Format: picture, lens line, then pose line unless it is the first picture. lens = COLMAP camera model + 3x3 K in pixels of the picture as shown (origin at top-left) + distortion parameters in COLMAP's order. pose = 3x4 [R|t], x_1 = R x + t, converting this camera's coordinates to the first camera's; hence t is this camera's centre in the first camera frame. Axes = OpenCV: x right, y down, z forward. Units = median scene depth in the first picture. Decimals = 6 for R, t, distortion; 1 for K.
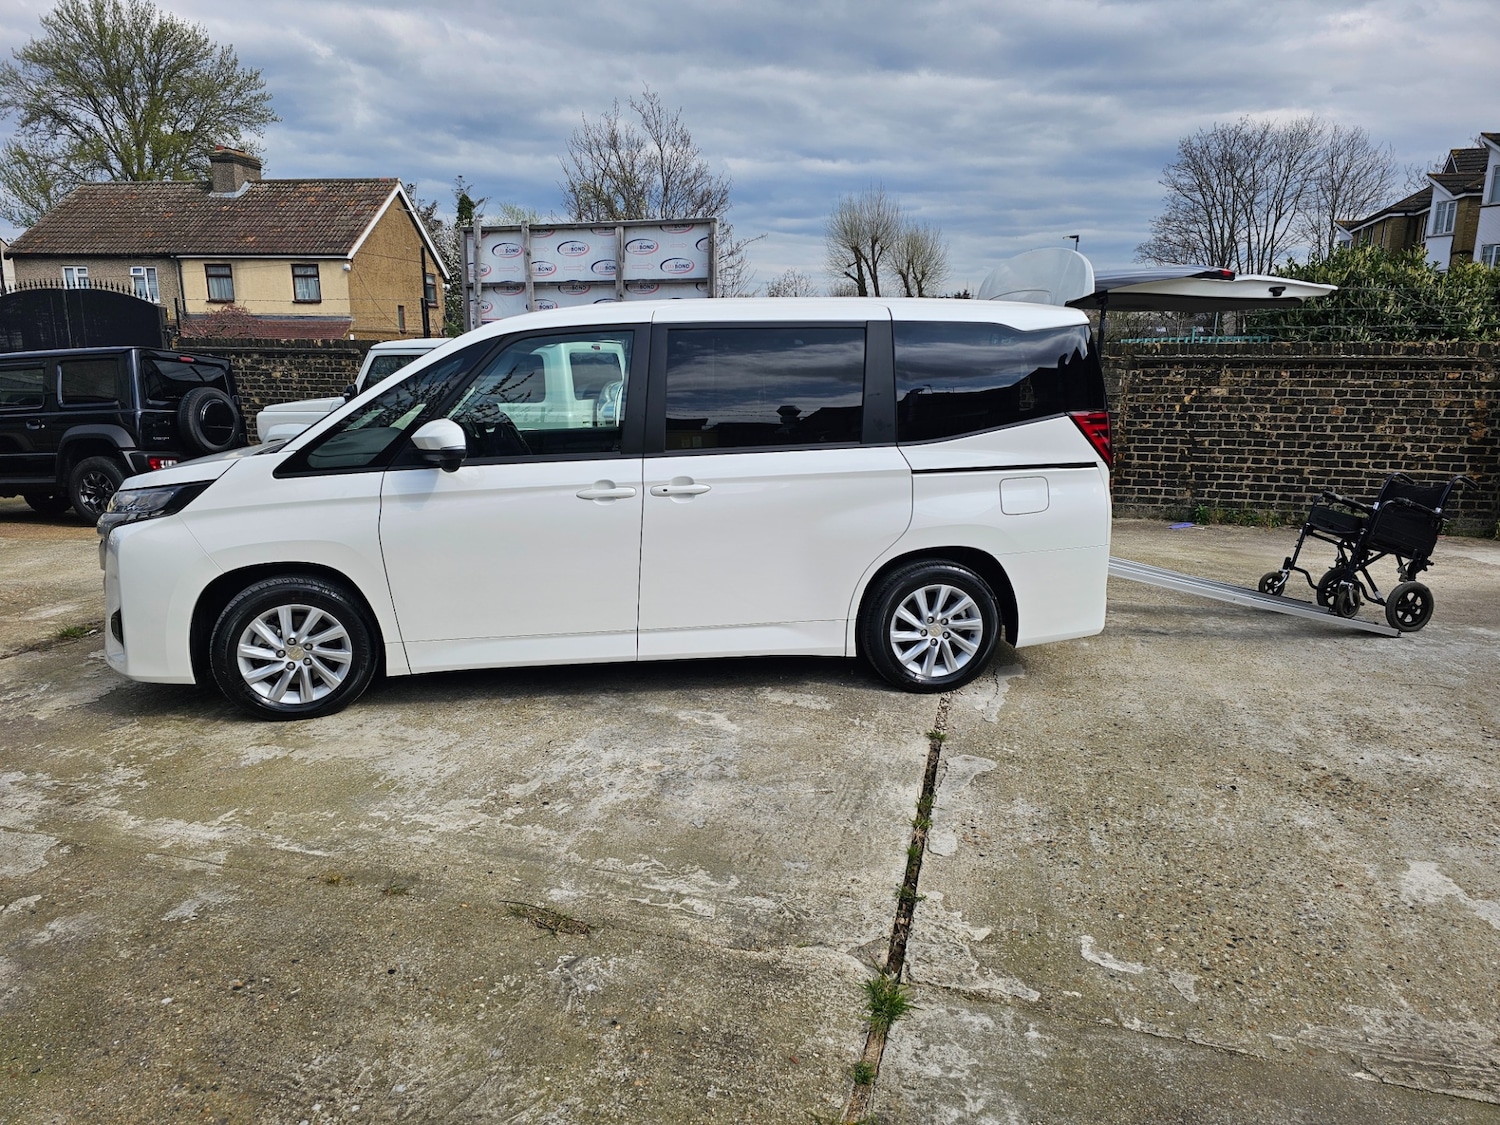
lens RADIAL K [[1001.2, 0, 745.6], [0, 1001.2, 563.1], [0, 0, 1]] dist [0.058246, -0.047569]
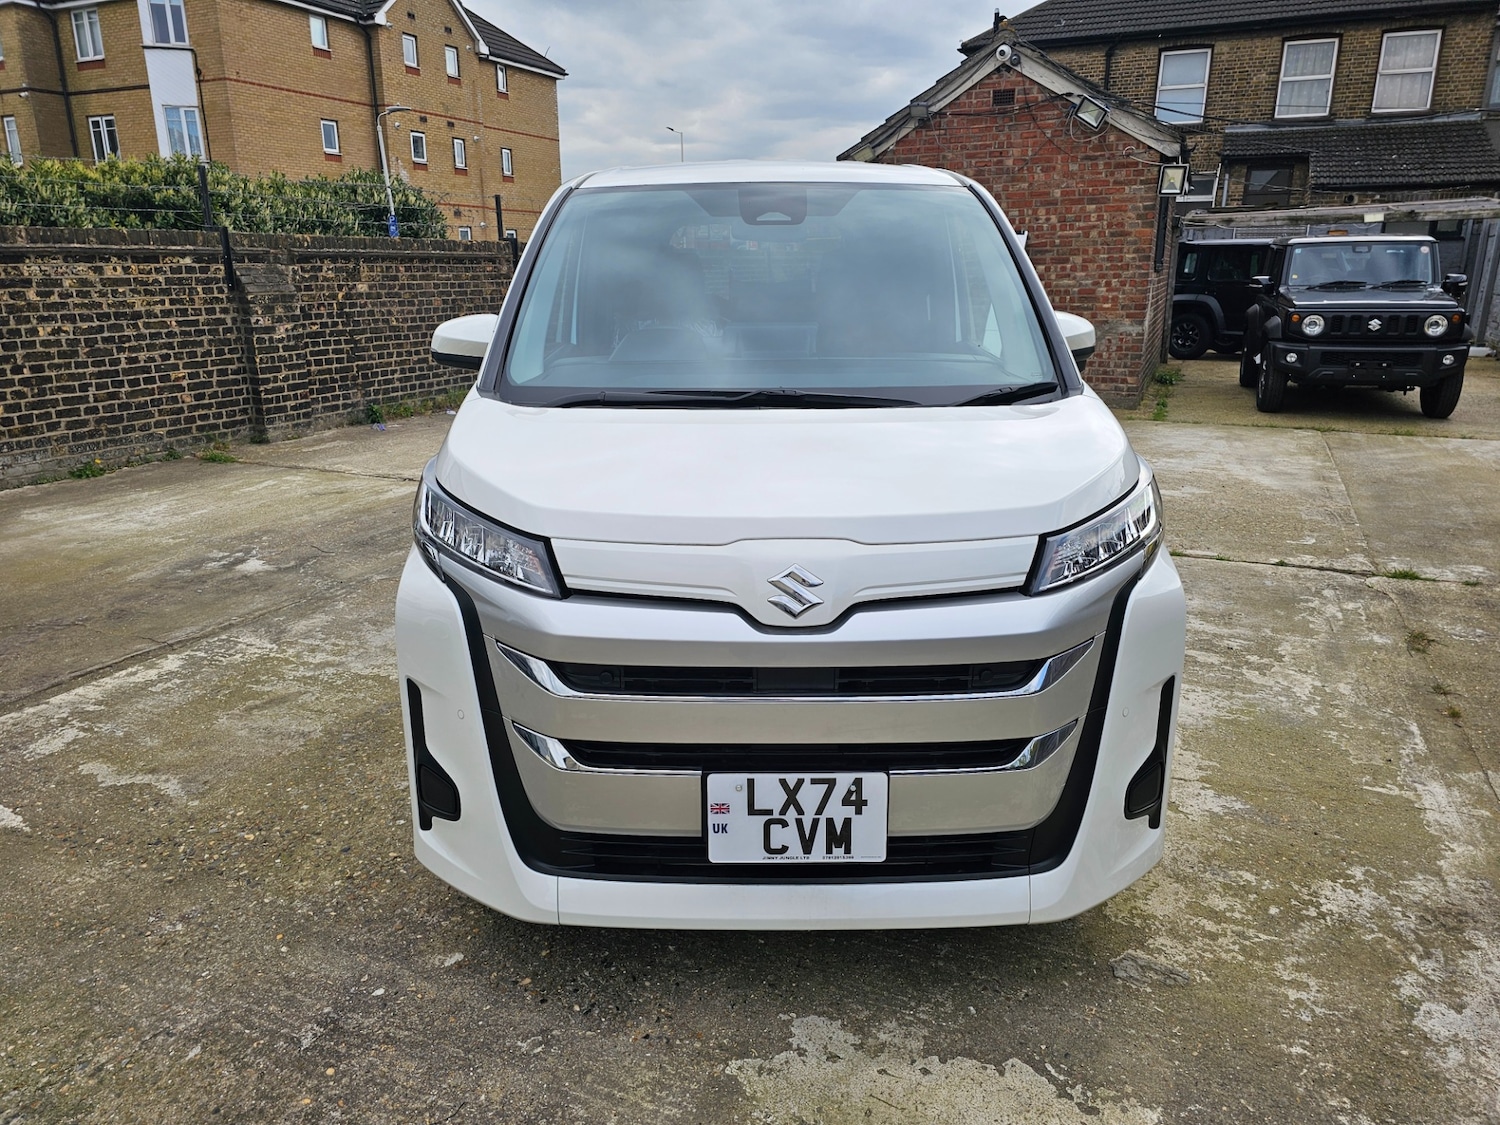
lens RADIAL K [[1001.2, 0, 741.6], [0, 1001.2, 557.4], [0, 0, 1]] dist [0.058246, -0.047569]
pose [[0.129356, -0.284551, 0.949894, -1.000271], [0.208448, 0.944340, 0.254501, -0.189530], [-0.969441, 0.165082, 0.181470, 1.013709]]
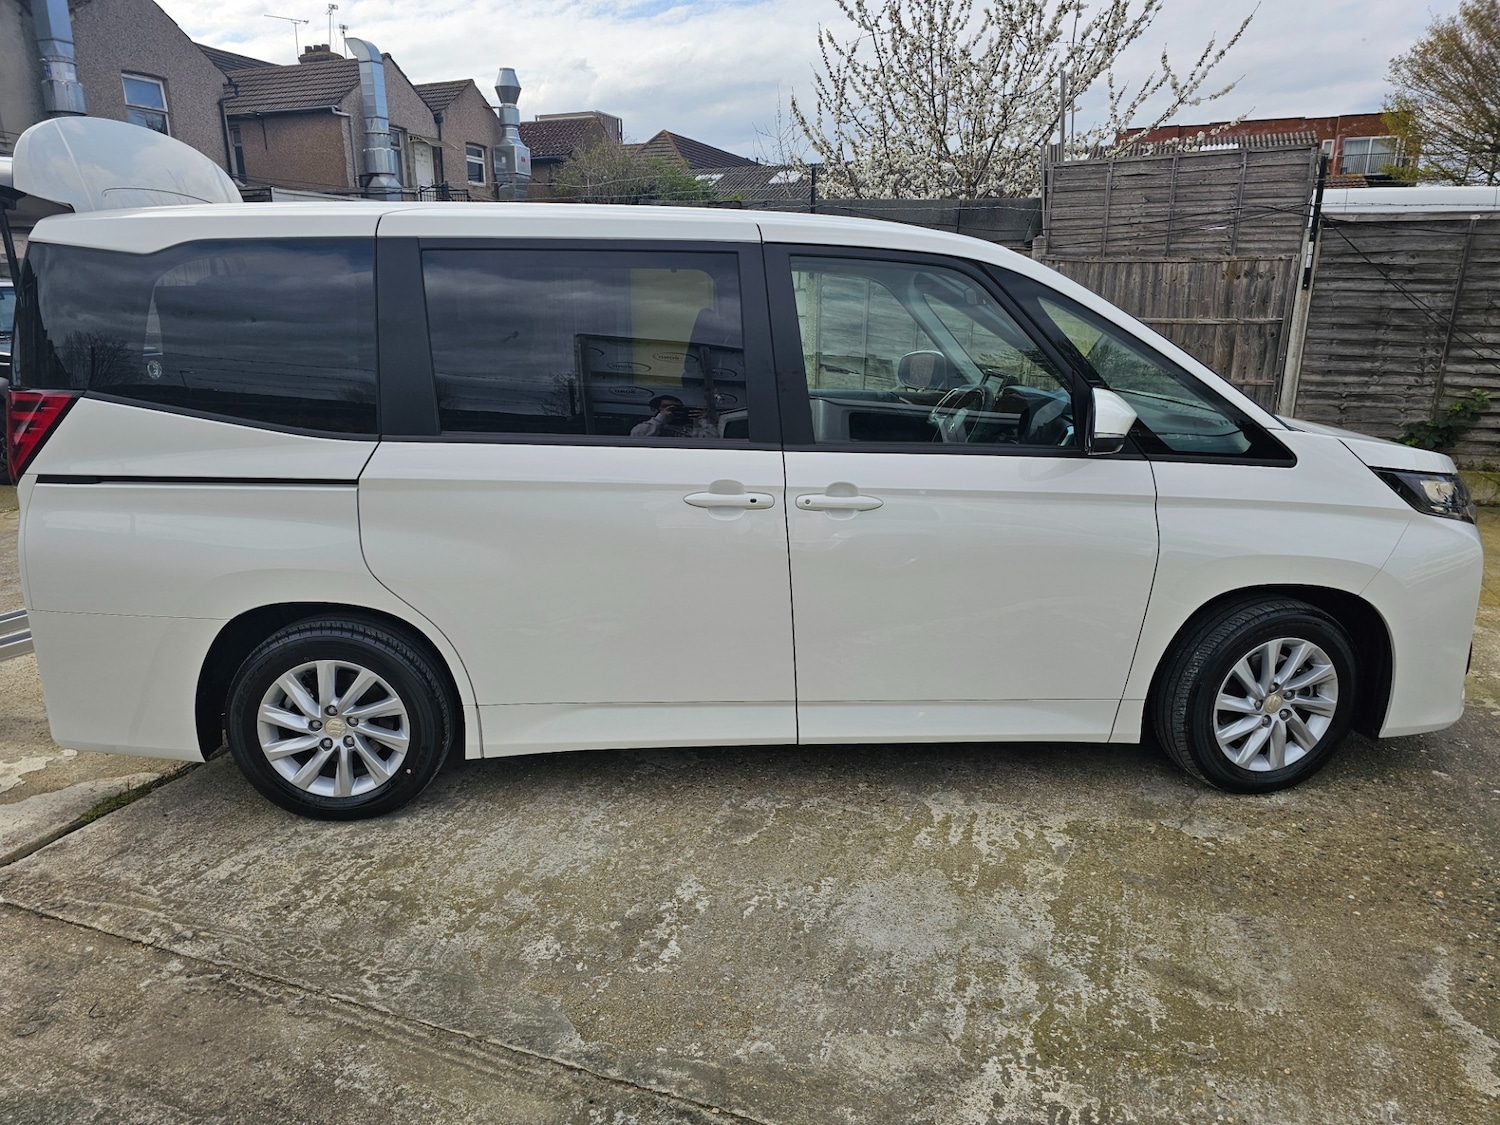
lens RADIAL K [[1001.2, 0, 737.7], [0, 1001.2, 570.7], [0, 0, 1]] dist [0.058246, -0.047569]
pose [[-0.996585, -0.020128, 0.080085, -0.166775], [0.019440, 0.885392, 0.464438, -0.398842], [-0.080254, 0.464409, -0.881977, 1.886533]]
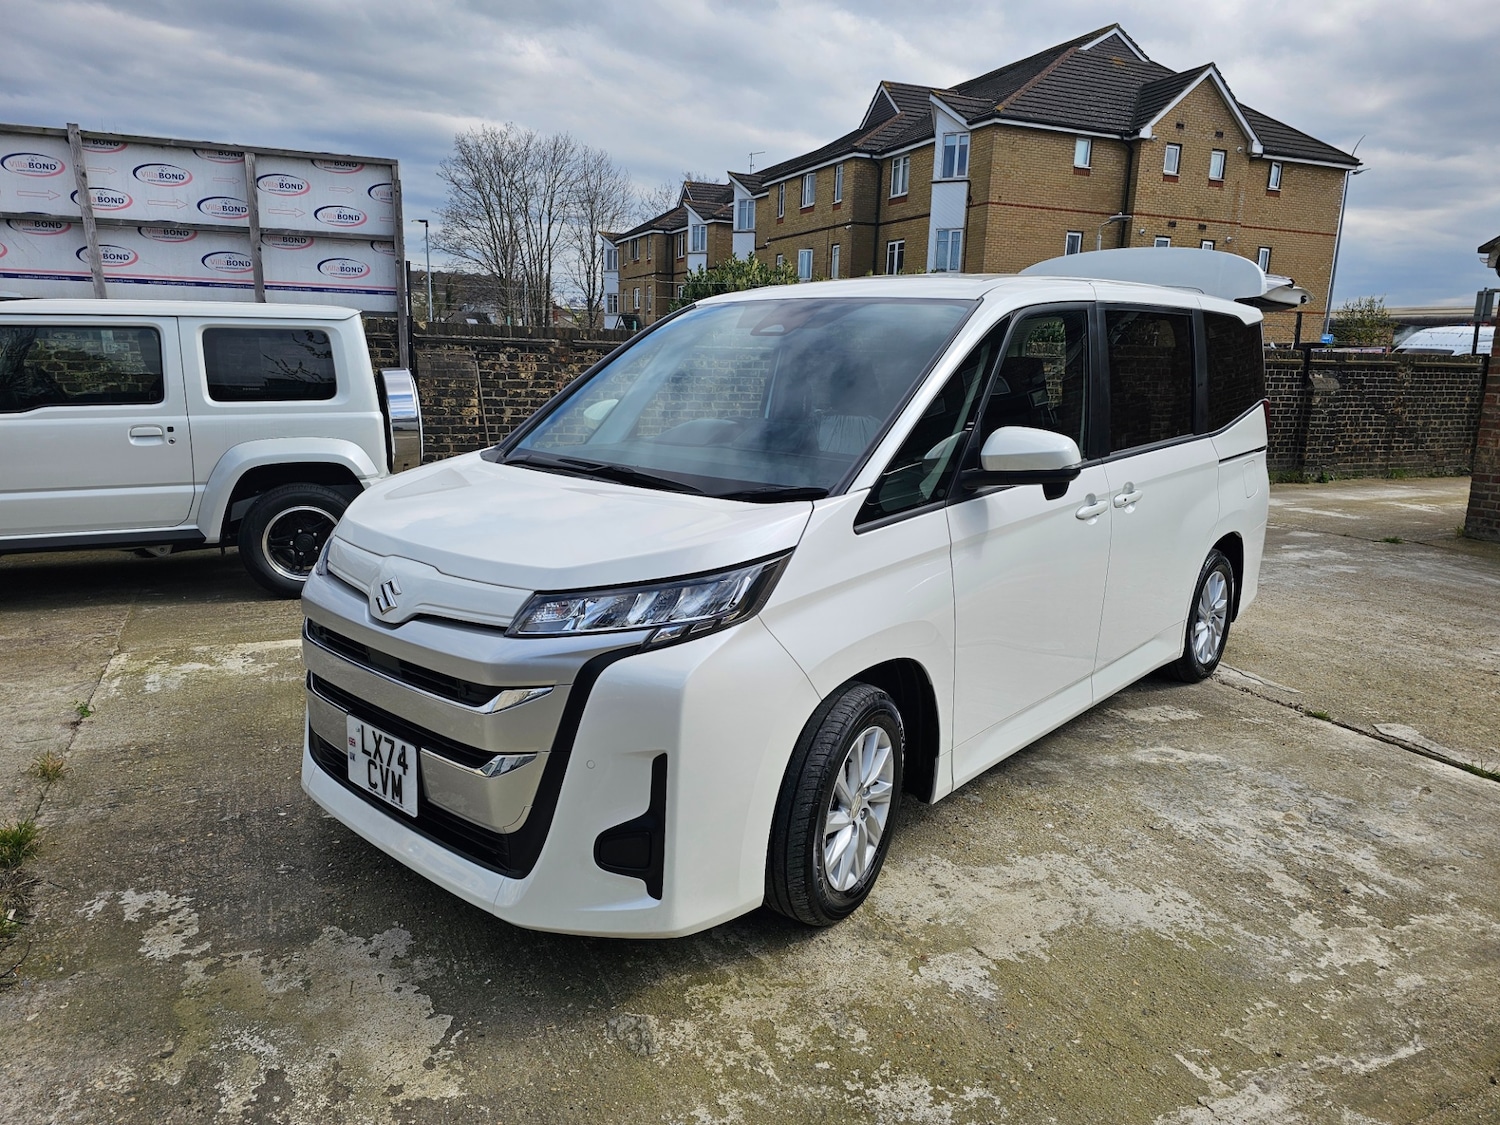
lens RADIAL K [[1001.2, 0, 748.3], [0, 1001.2, 564.3], [0, 0, 1]] dist [0.058246, -0.047569]
pose [[0.755338, -0.122137, 0.643854, -0.831683], [0.114270, 0.991975, 0.054118, -0.097023], [-0.645296, 0.032696, 0.763232, 0.527293]]
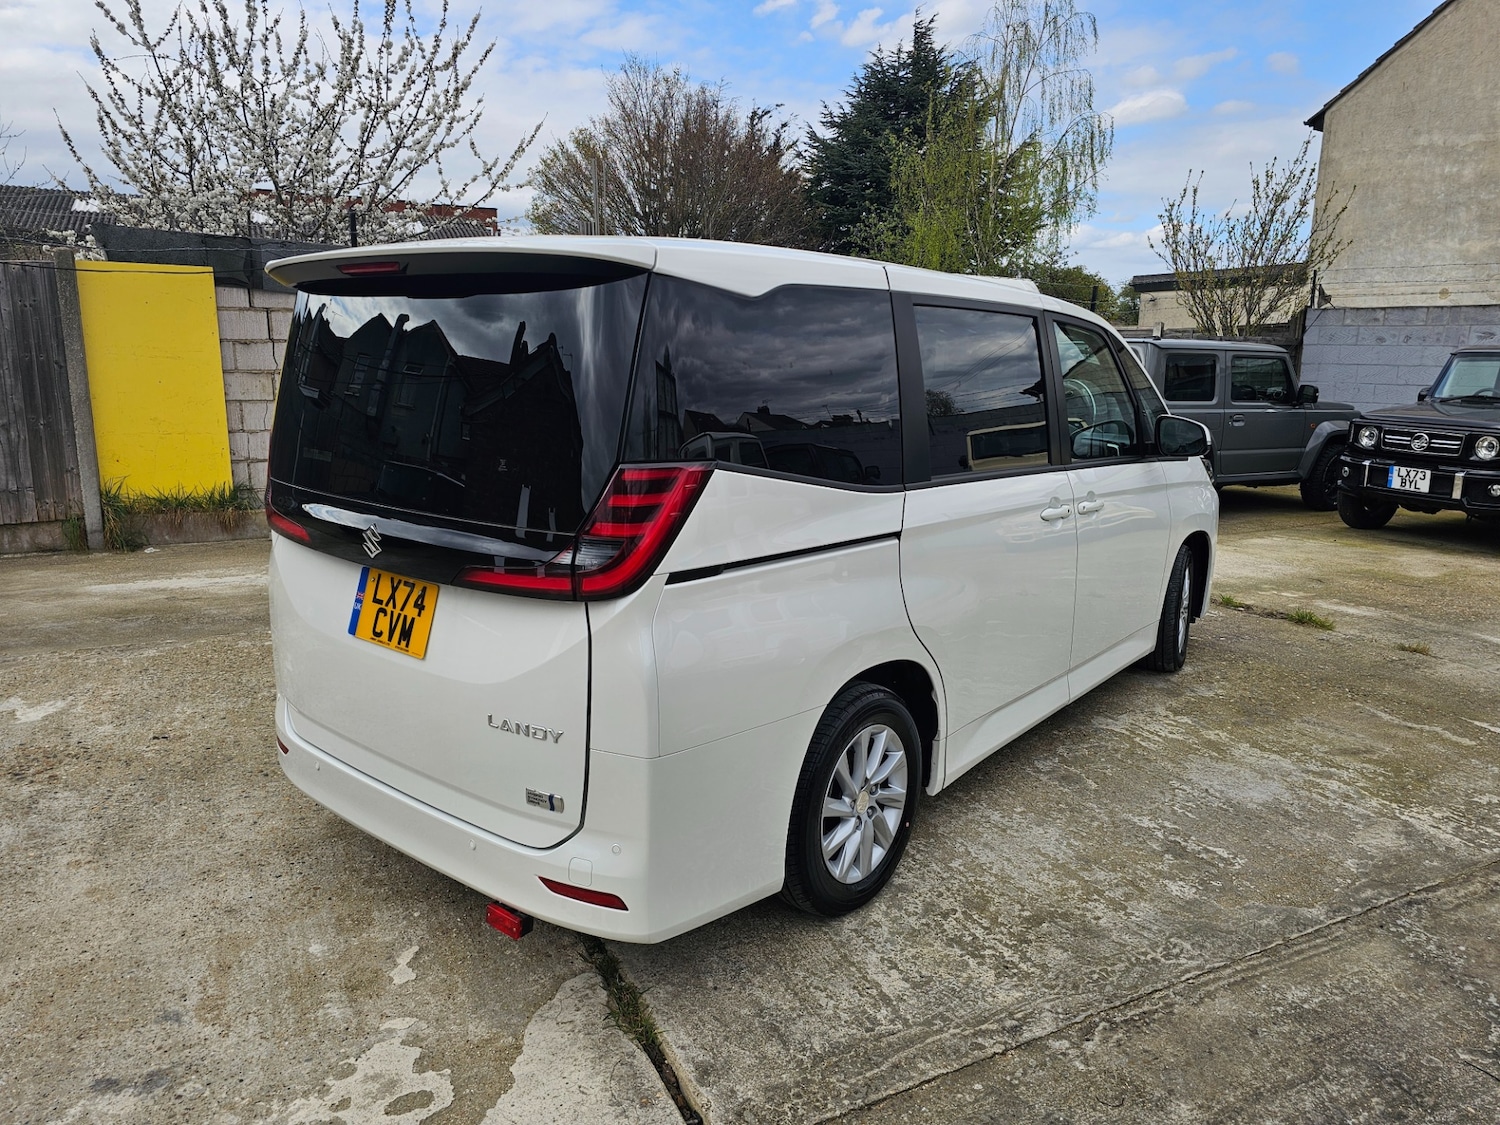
lens RADIAL K [[1001.2, 0, 764.2], [0, 1001.2, 548.6], [0, 0, 1]] dist [0.058246, -0.047569]
pose [[-0.721482, 0.119010, -0.682130, 0.591082], [-0.160857, 0.929362, 0.332281, -0.343889], [0.673490, 0.349460, -0.651374, 1.677005]]
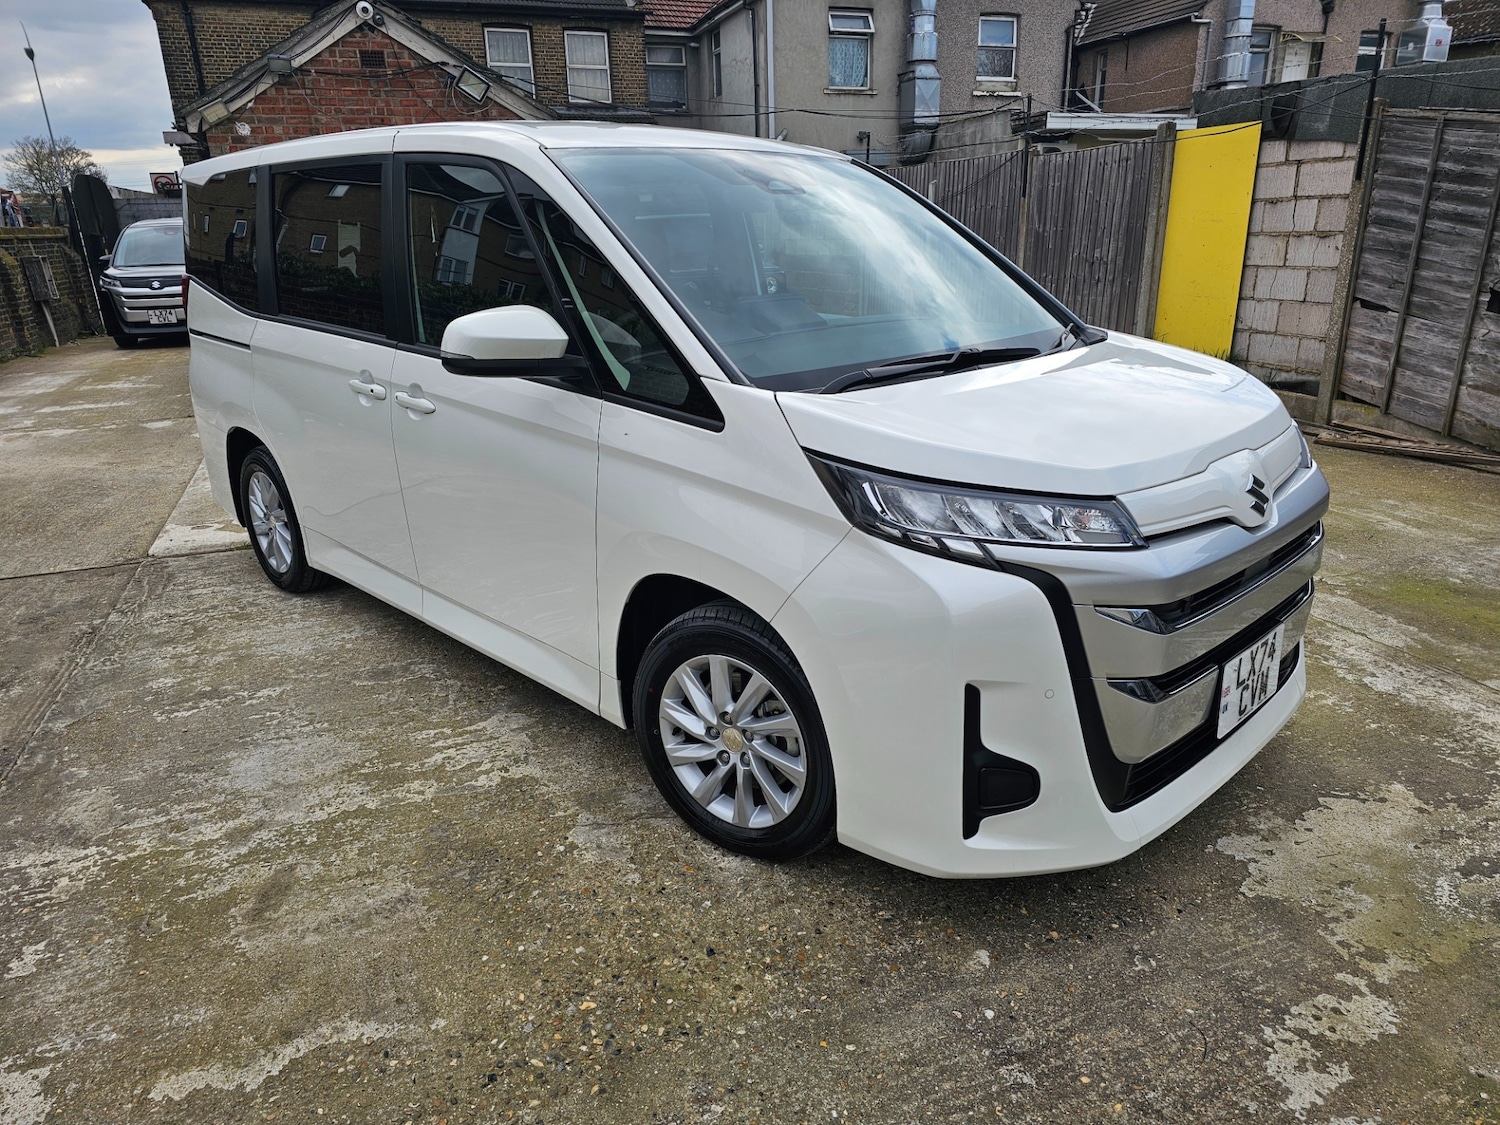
lens RADIAL K [[1001.2, 0, 760.3], [0, 1001.2, 584.6], [0, 0, 1]] dist [0.058246, -0.047569]
pose [[-0.603682, -0.257913, 0.754353, -0.862254], [0.184231, 0.875480, 0.446760, -0.294414], [-0.775646, 0.408676, -0.480996, 1.497859]]
